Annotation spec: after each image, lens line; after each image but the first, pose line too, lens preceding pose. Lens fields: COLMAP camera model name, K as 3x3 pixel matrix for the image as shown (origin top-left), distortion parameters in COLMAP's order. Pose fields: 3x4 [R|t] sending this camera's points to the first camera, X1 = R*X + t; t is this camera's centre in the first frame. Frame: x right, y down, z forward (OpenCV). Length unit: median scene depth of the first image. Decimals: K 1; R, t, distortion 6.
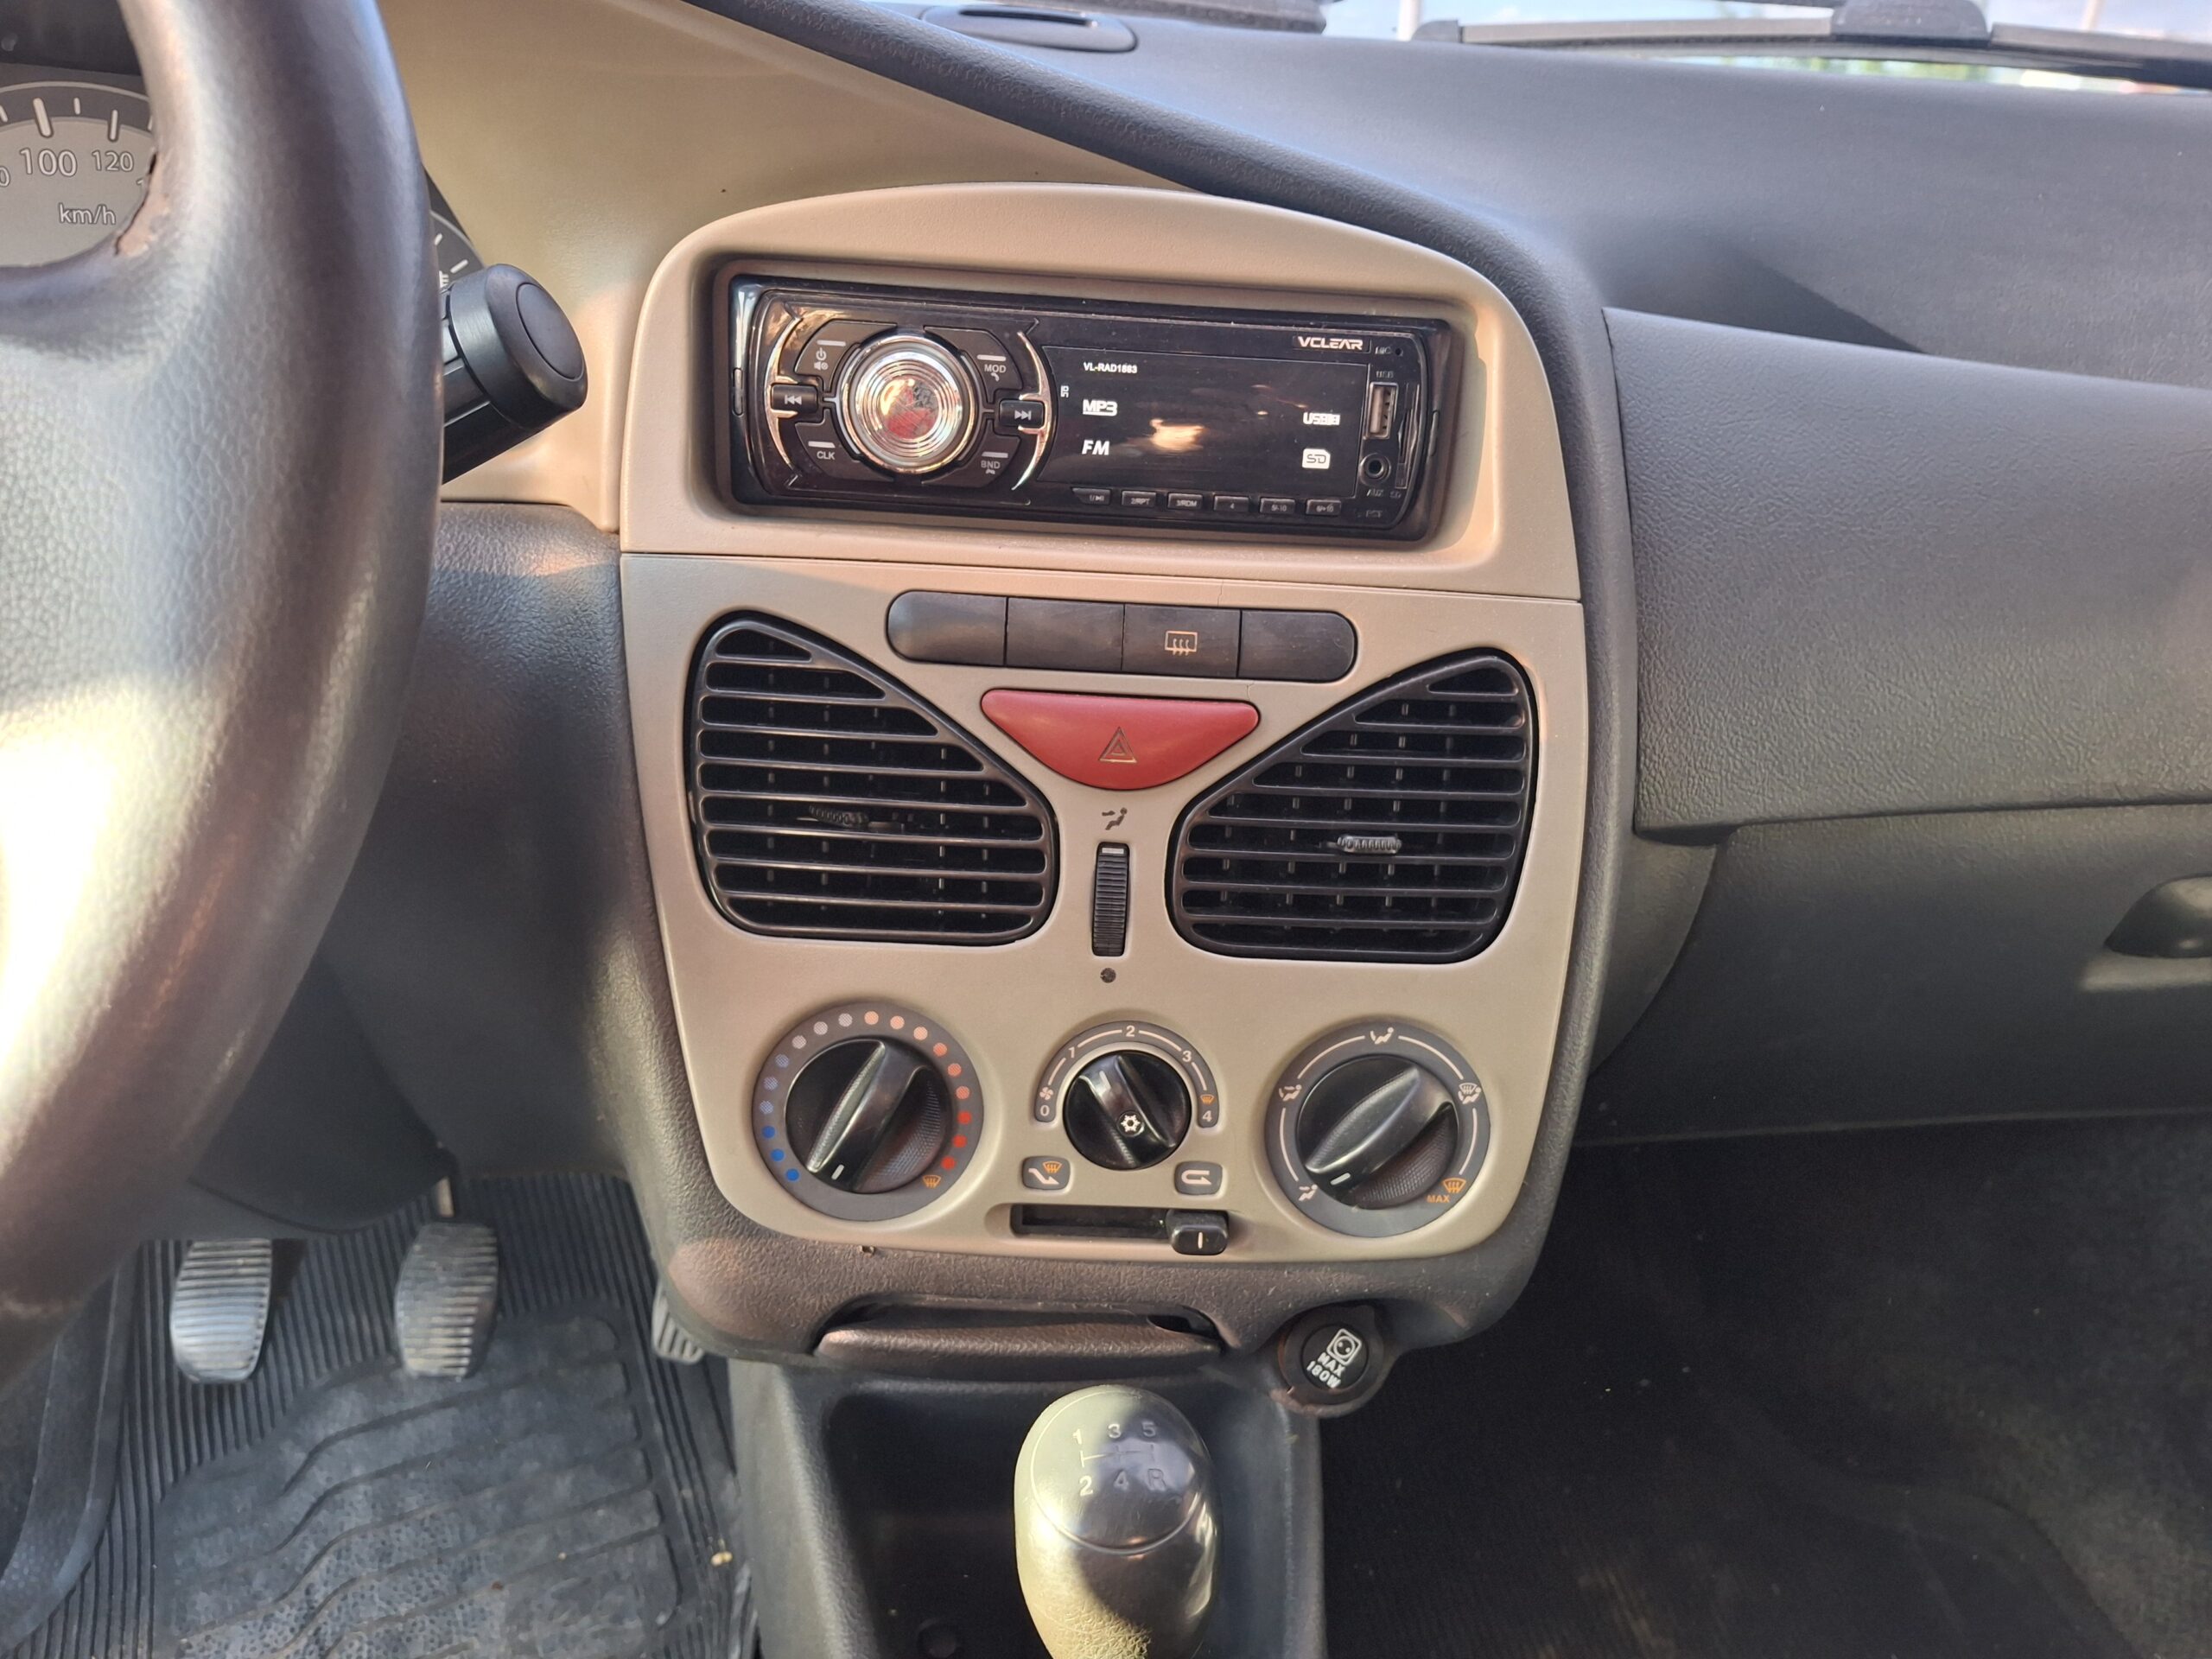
lens RADIAL K [[1626.1, 0, 1110.3], [0, 1626.1, 831.3], [0, 0, 1]] dist [0.063299, -0.114586]
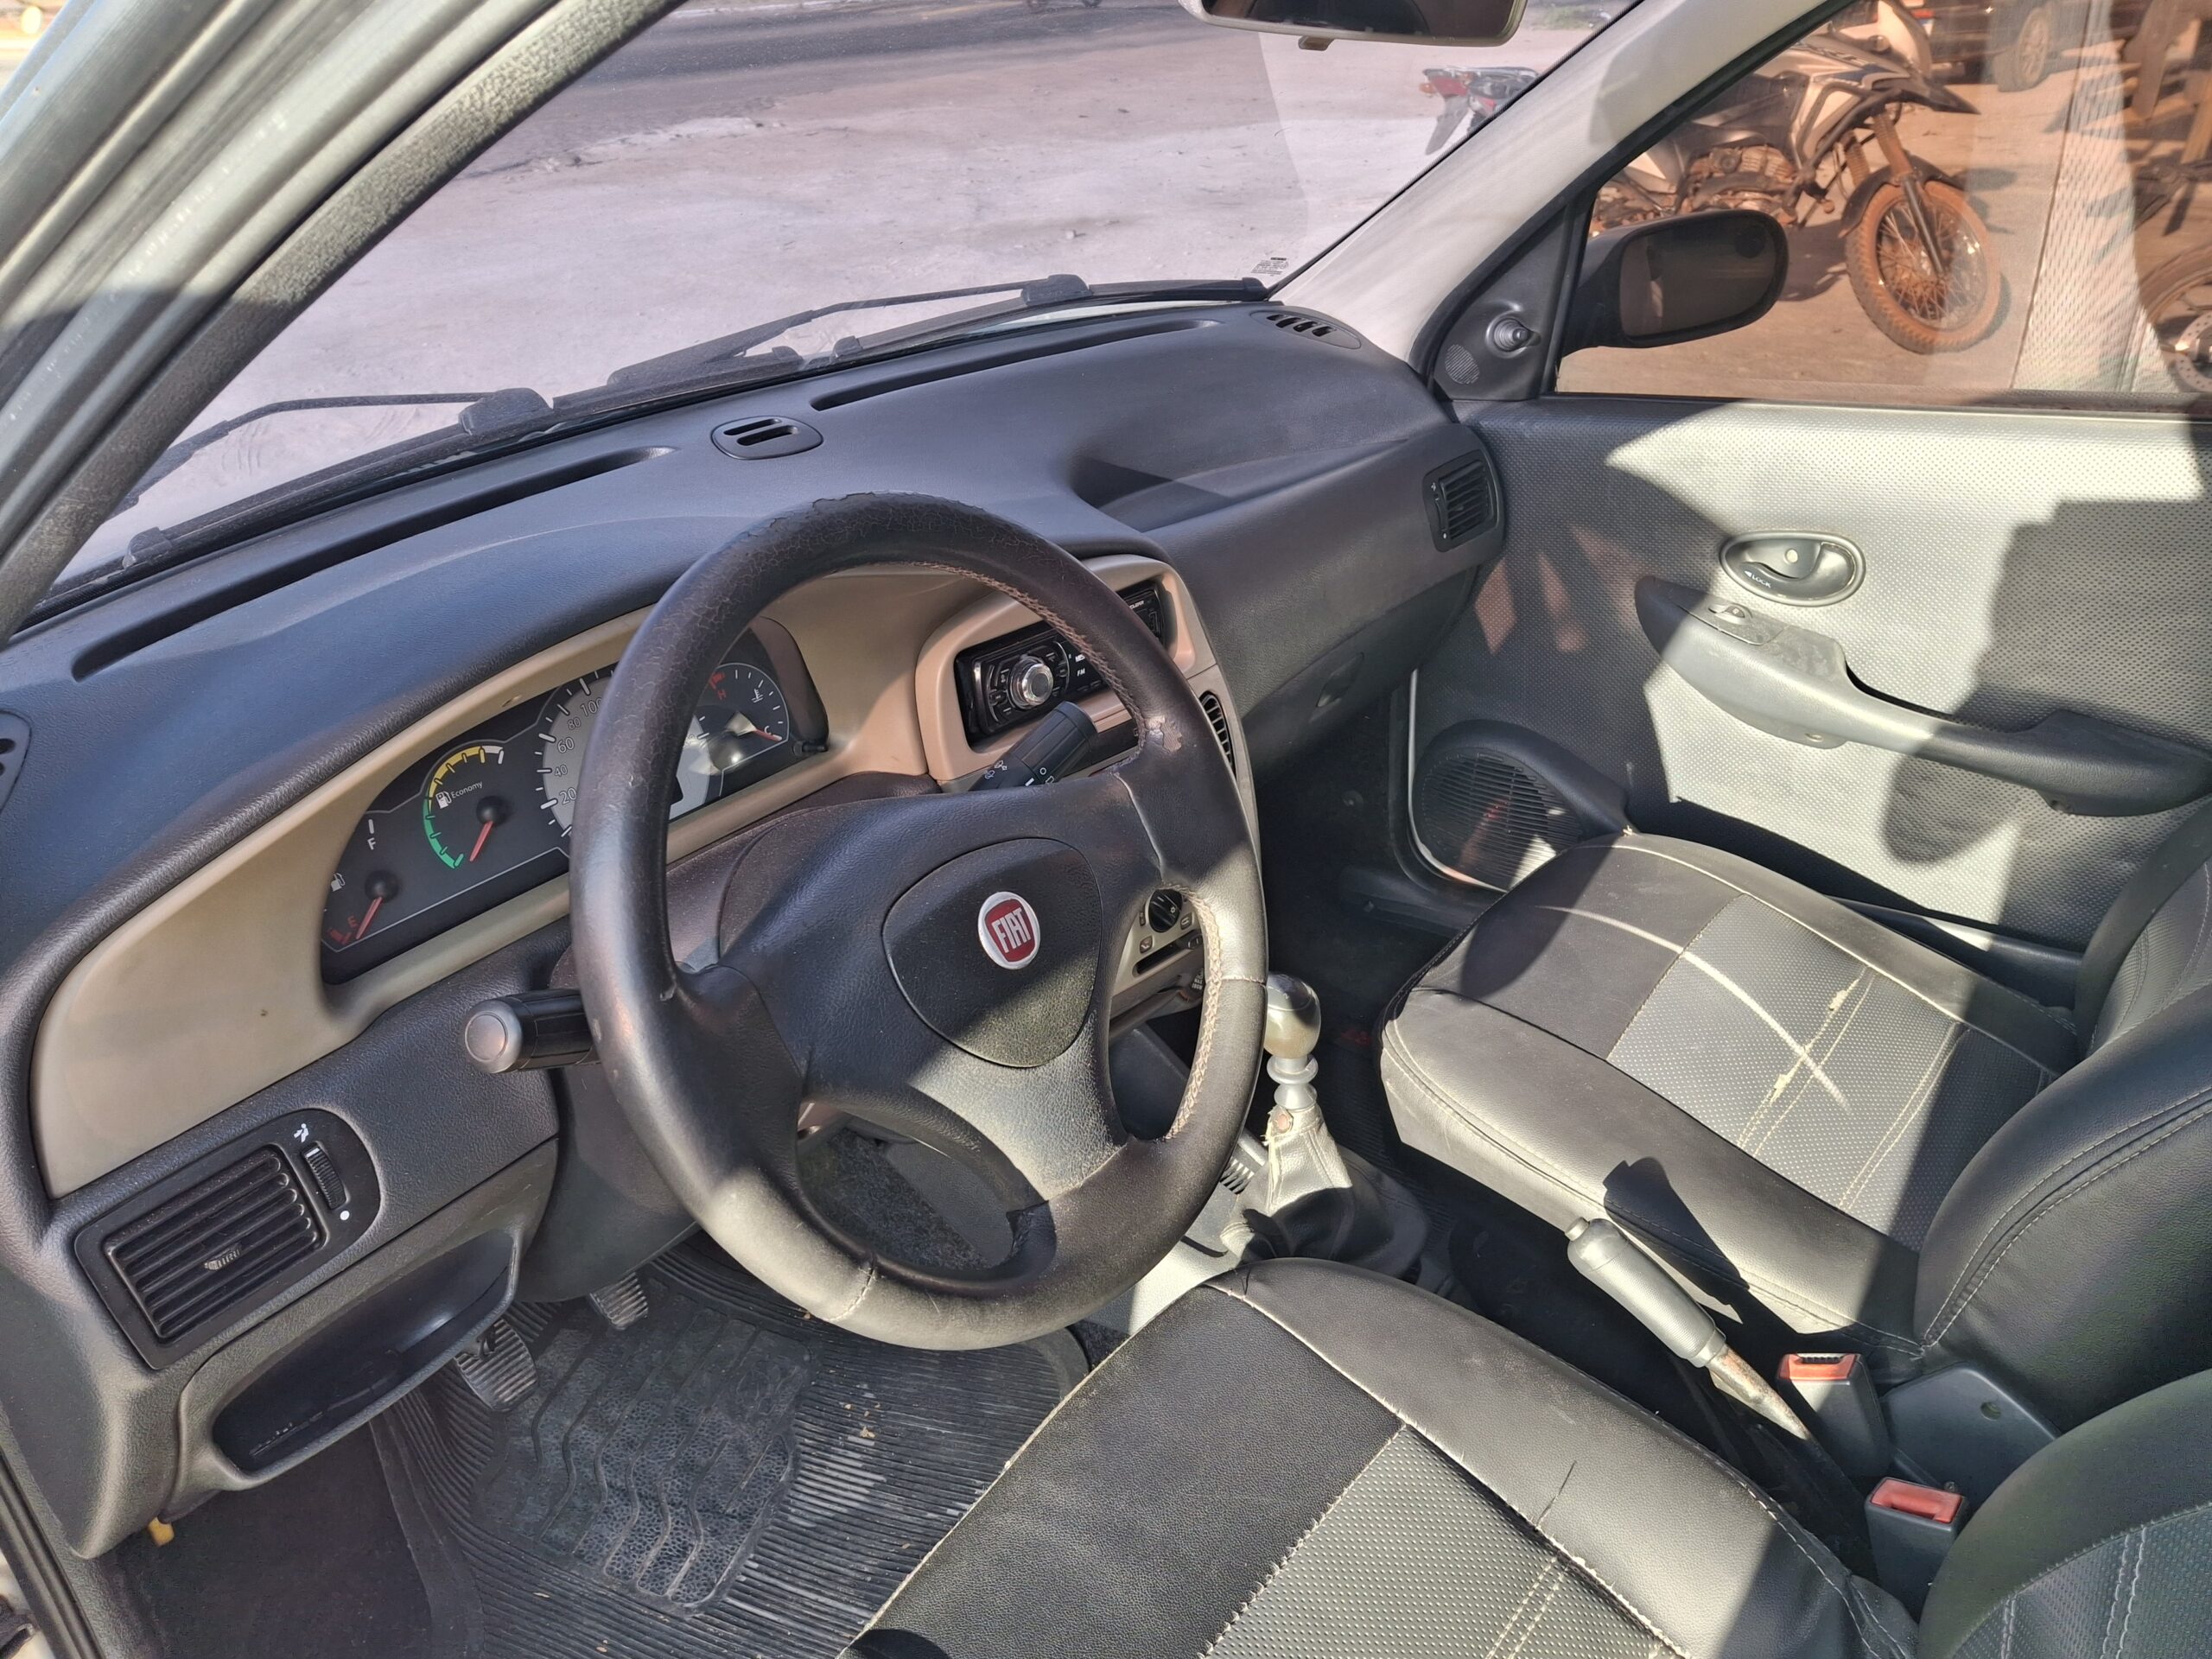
lens RADIAL K [[1626.1, 0, 1110.3], [0, 1626.1, 831.3], [0, 0, 1]] dist [0.063299, -0.114586]
pose [[0.719057, -0.400459, 0.567969, -1.498789], [0.337529, 0.915655, 0.218287, -0.534595], [-0.607479, 0.034746, 0.793576, -1.027610]]
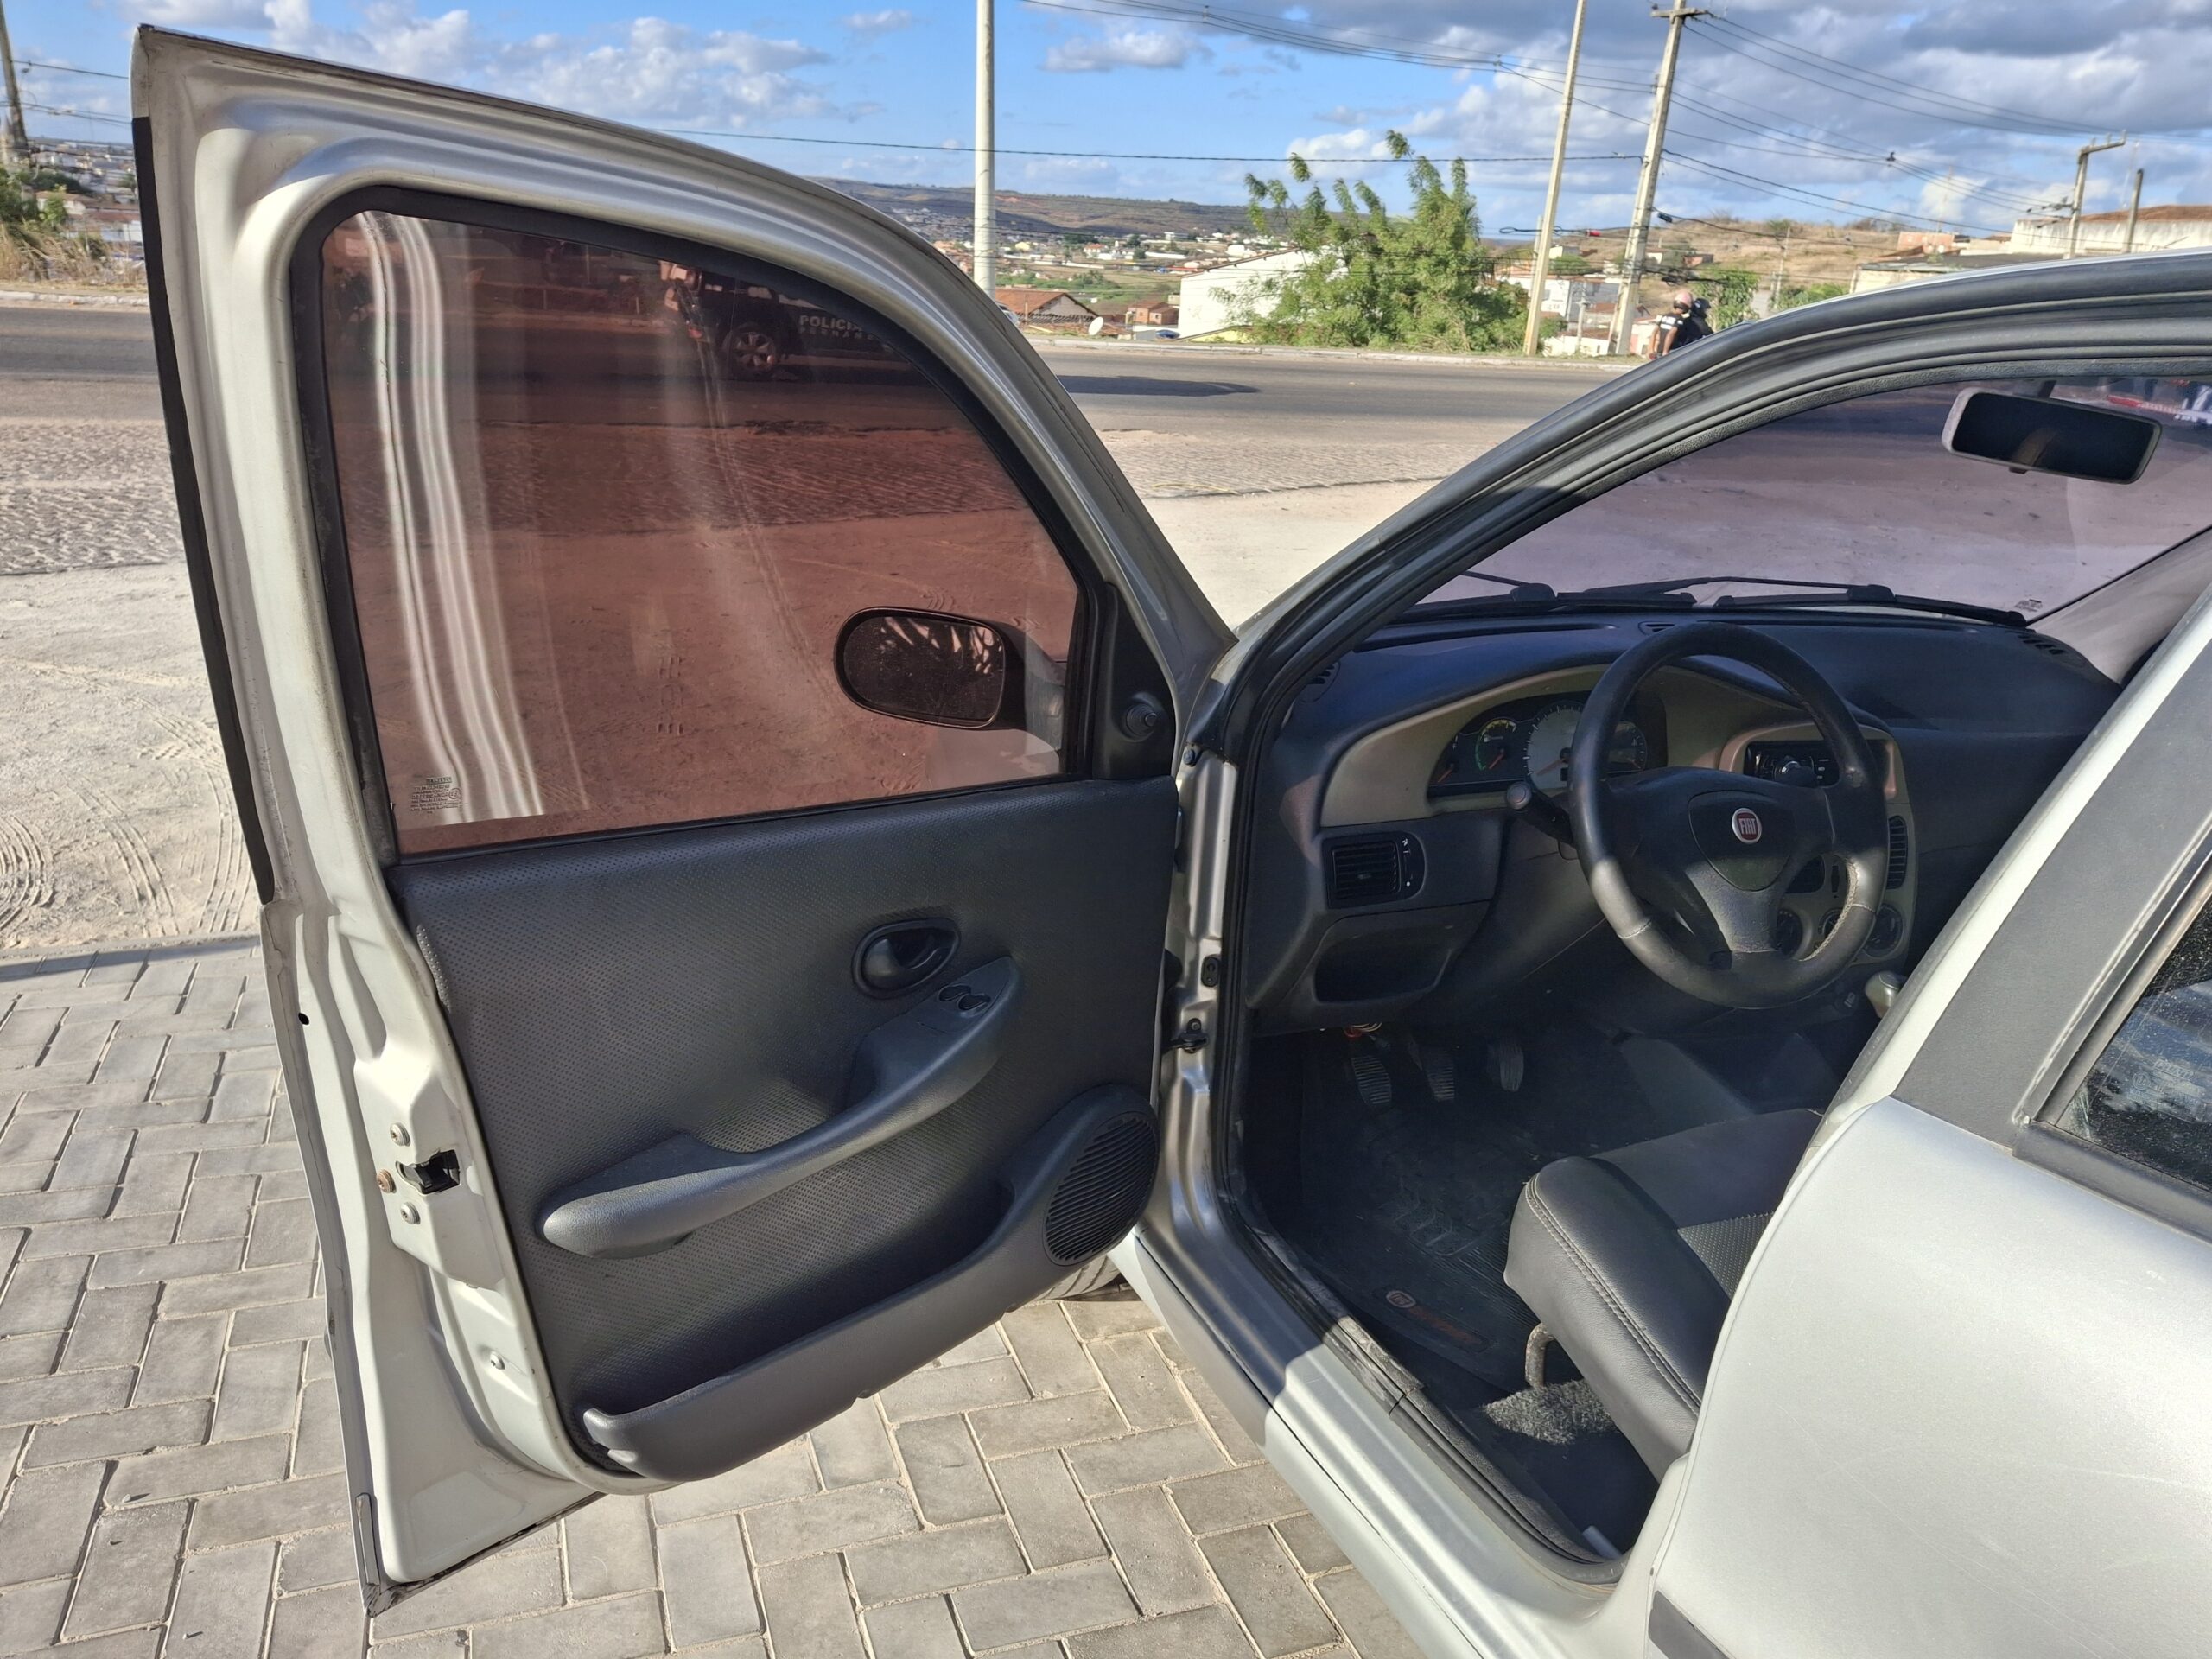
lens RADIAL K [[1632.2, 0, 1108.4], [0, 1632.2, 832.2], [0, 0, 1]] dist [0.010390, -0.001590]
pose [[0.970478, -0.077583, 0.228371, -2.900829], [0.092754, 0.994088, -0.056447, -0.013914], [-0.222641, 0.075963, 0.971936, -2.888653]]
